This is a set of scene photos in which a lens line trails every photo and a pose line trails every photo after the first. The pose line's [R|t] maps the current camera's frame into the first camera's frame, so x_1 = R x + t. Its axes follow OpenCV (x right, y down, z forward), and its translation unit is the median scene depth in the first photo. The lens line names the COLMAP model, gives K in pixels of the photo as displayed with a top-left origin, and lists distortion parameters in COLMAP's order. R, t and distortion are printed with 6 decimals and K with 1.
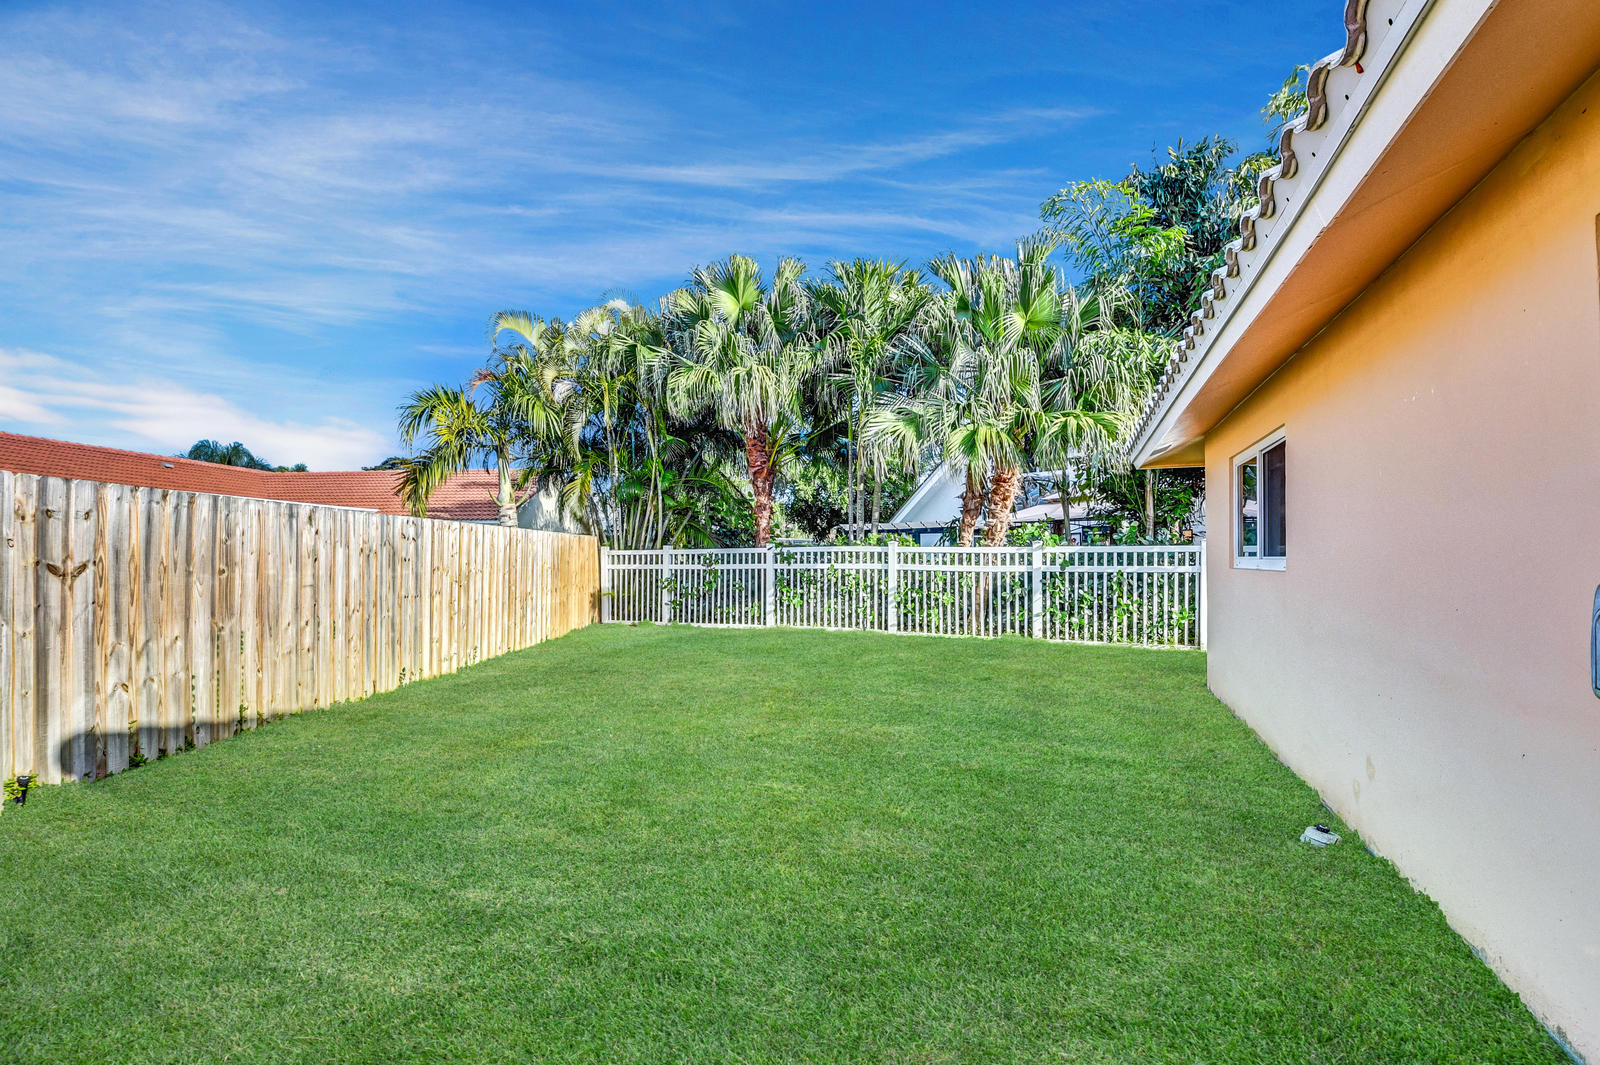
lens RADIAL K [[699.6, 0, 795.1], [0, 699.6, 528.6], [0, 0, 1]] dist [0.042647, -0.033612]
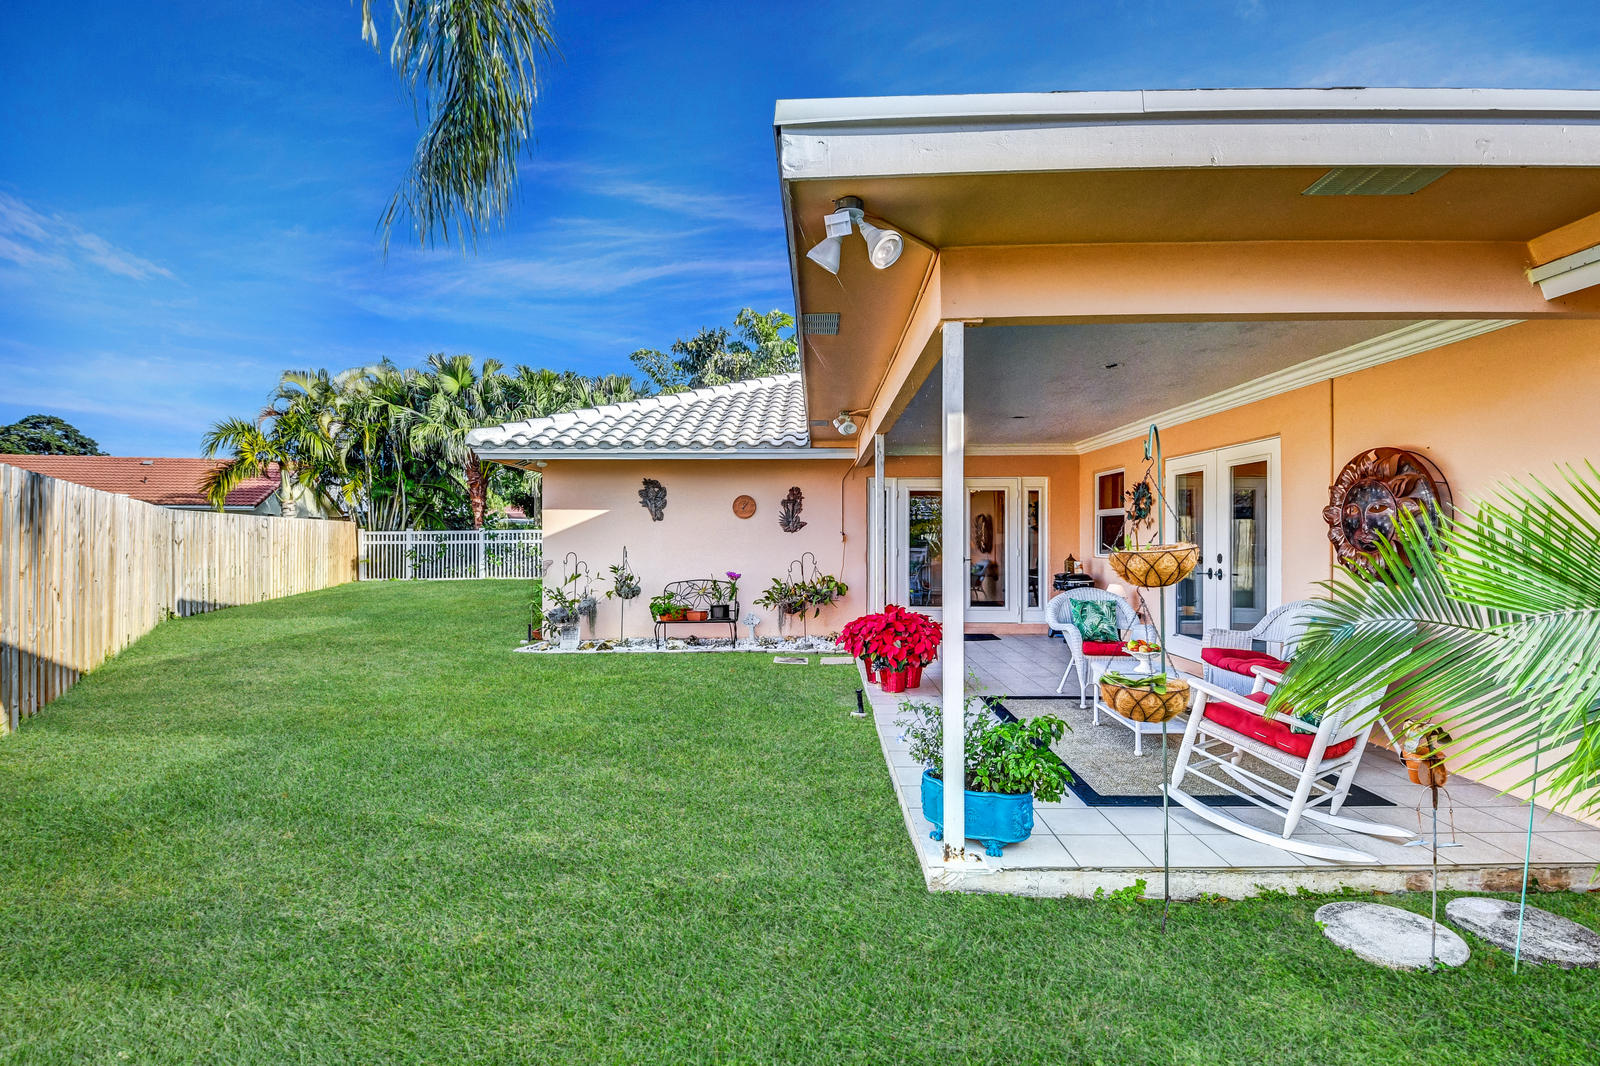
lens RADIAL K [[699.6, 0, 795.1], [0, 699.6, 529.1], [0, 0, 1]] dist [0.042647, -0.033612]
pose [[0.946590, 0.002737, 0.322427, 0.128356], [-0.013075, 0.999467, 0.029903, -0.034964], [-0.322174, -0.032521, 0.946122, -0.802349]]
